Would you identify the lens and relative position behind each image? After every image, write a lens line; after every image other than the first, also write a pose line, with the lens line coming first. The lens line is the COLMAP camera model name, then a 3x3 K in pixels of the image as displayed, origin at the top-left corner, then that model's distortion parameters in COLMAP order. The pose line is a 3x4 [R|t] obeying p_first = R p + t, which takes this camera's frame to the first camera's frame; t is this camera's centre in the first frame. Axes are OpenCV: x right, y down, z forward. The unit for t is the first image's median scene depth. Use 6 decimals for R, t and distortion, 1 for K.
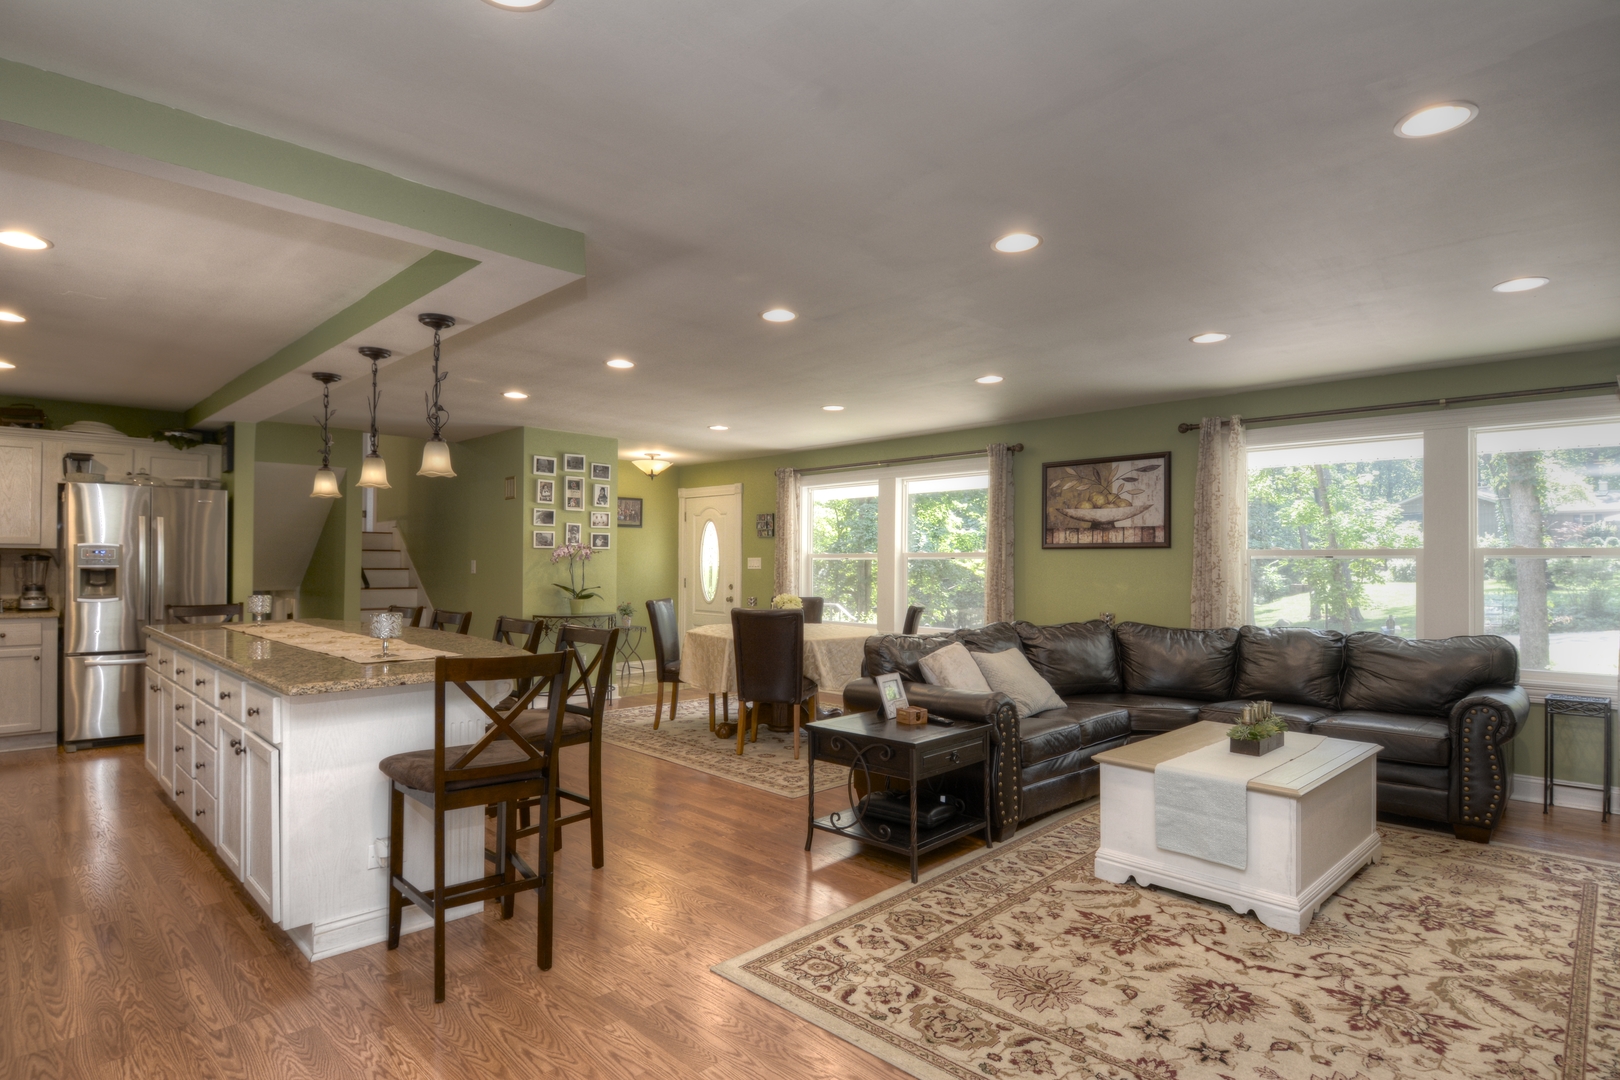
lens RADIAL K [[831.5, 0, 794.8], [0, 831.5, 549.8], [0, 0, 1]] dist [0.016599, -0.031270]
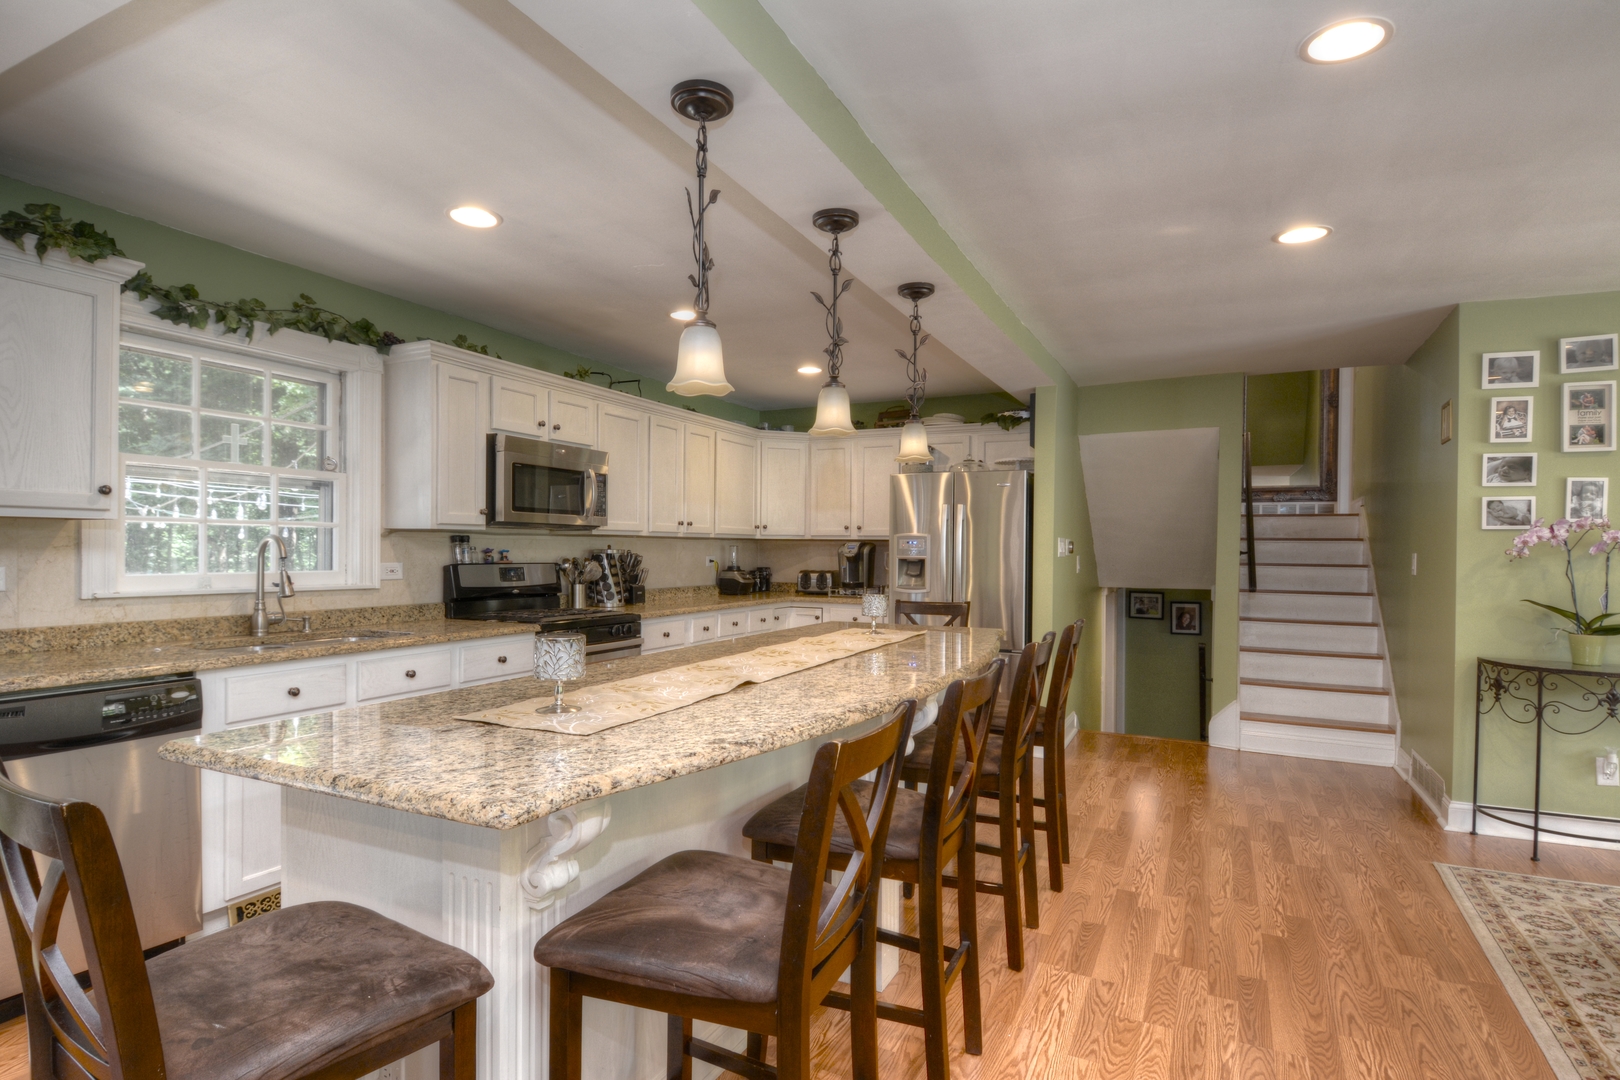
lens RADIAL K [[831.5, 0, 794.2], [0, 831.5, 554.2], [0, 0, 1]] dist [0.016599, -0.031270]
pose [[0.321911, 0.003738, -0.946763, 0.102034], [0.008871, 0.999936, 0.006964, 0.013620], [0.946728, -0.010640, 0.321857, 0.996990]]
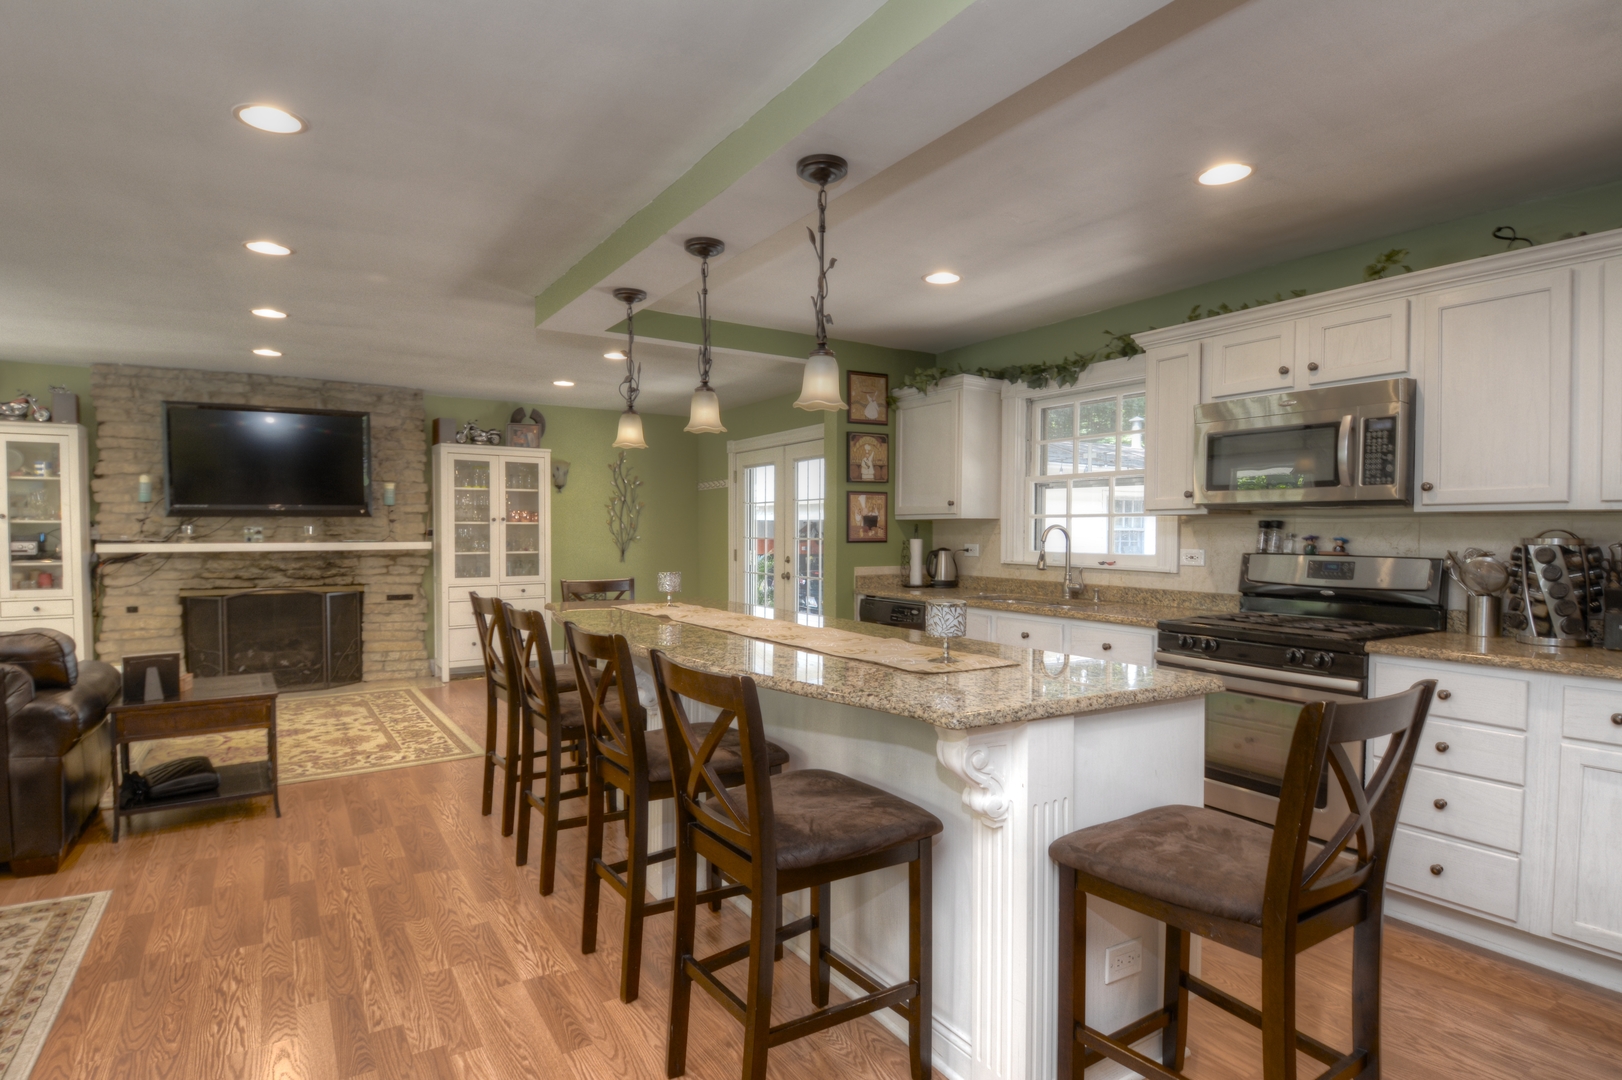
lens RADIAL K [[832.6, 0, 806.6], [0, 832.6, 560.7], [0, 0, 1]] dist [0.016599, -0.031270]
pose [[-0.978727, -0.018346, 0.204345, -0.955818], [-0.014375, 0.999678, 0.020898, 0.028755], [-0.204663, 0.017516, -0.978676, 2.193368]]
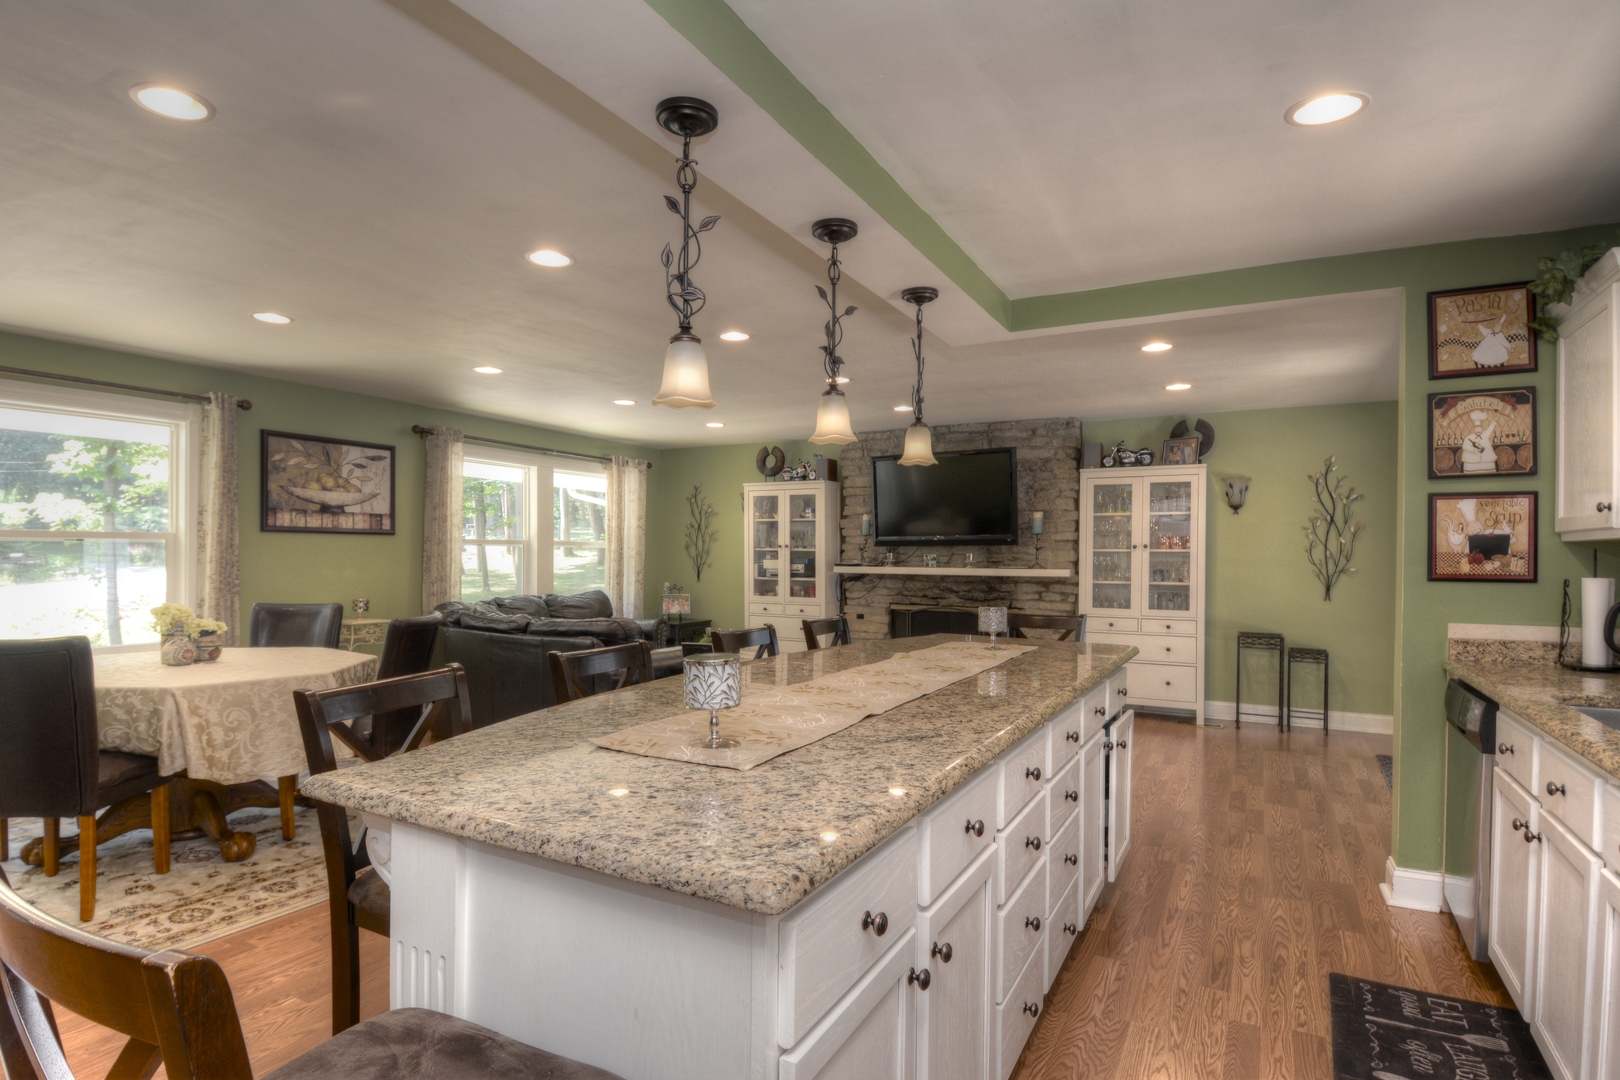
lens RADIAL K [[831.5, 0, 790.5], [0, 831.5, 556.4], [0, 0, 1]] dist [0.016599, -0.031270]
pose [[-0.282241, -0.012935, 0.959256, -1.422239], [-0.026448, 0.999634, 0.005697, 0.011646], [-0.958979, -0.023762, -0.282480, 1.550337]]
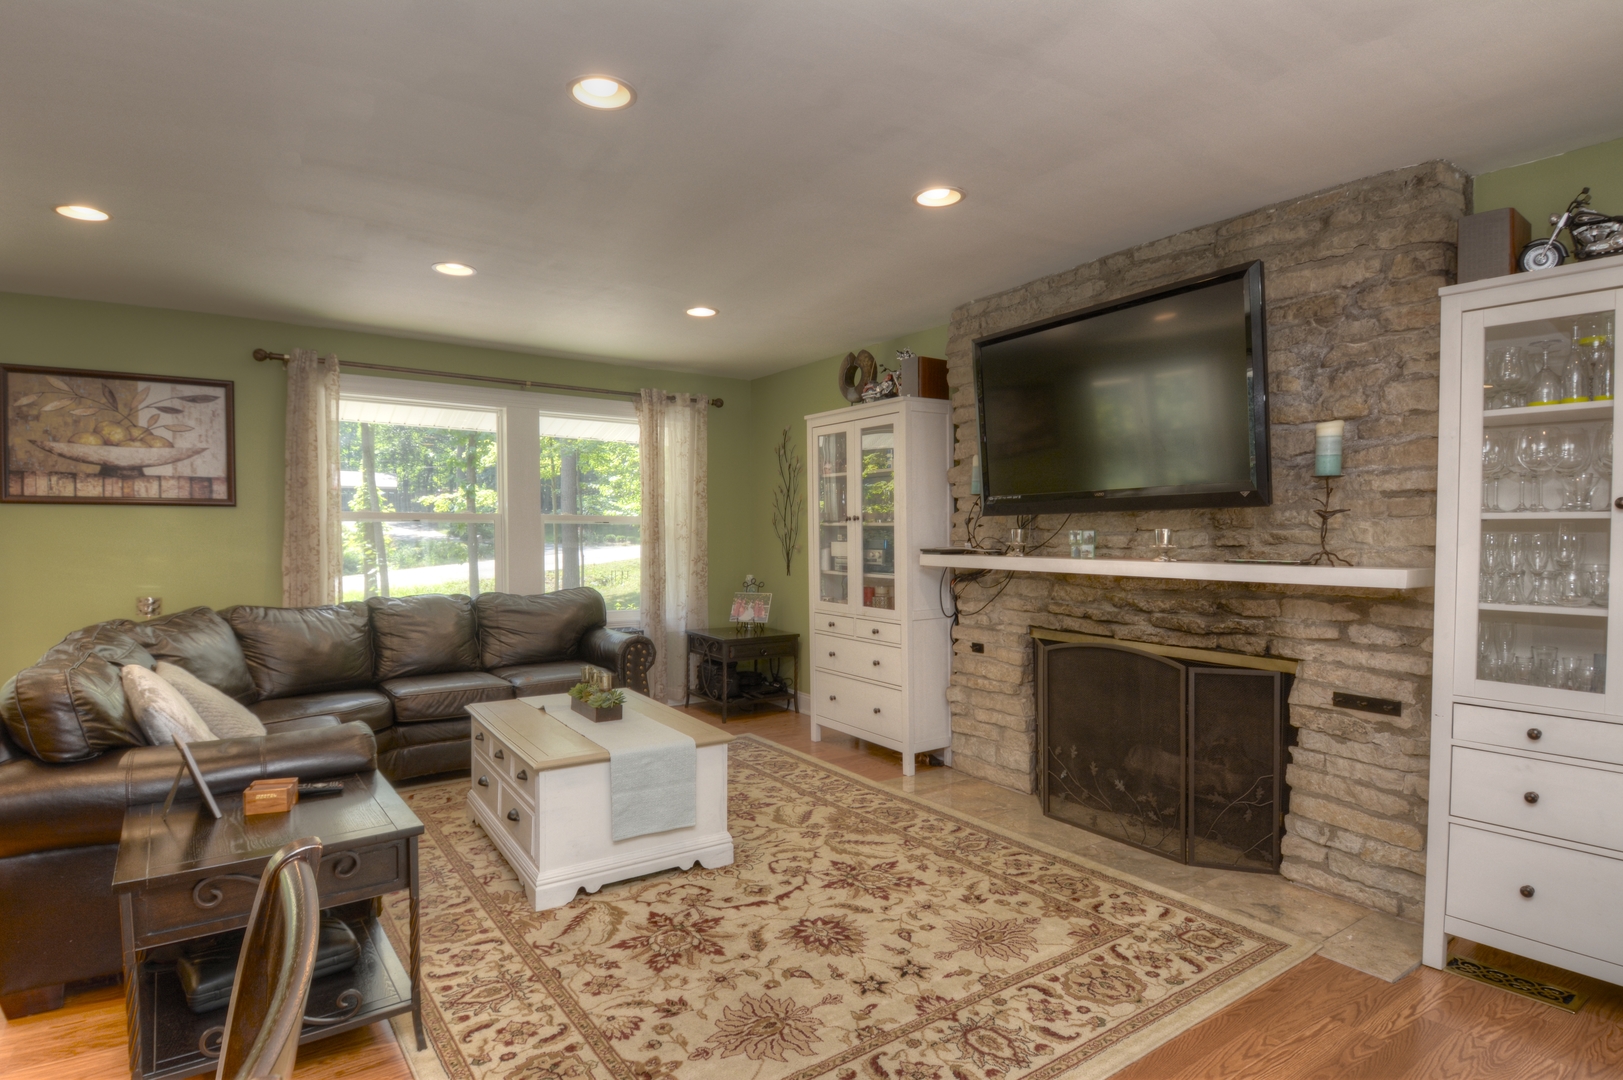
lens RADIAL K [[833.1, 0, 794.4], [0, 833.1, 556.3], [0, 0, 1]] dist [0.016599, -0.031270]
pose [[0.184869, -0.035553, 0.982120, -0.418669], [-0.019279, 0.999022, 0.039794, 0.006046], [-0.982574, -0.026291, 0.184002, 0.656597]]
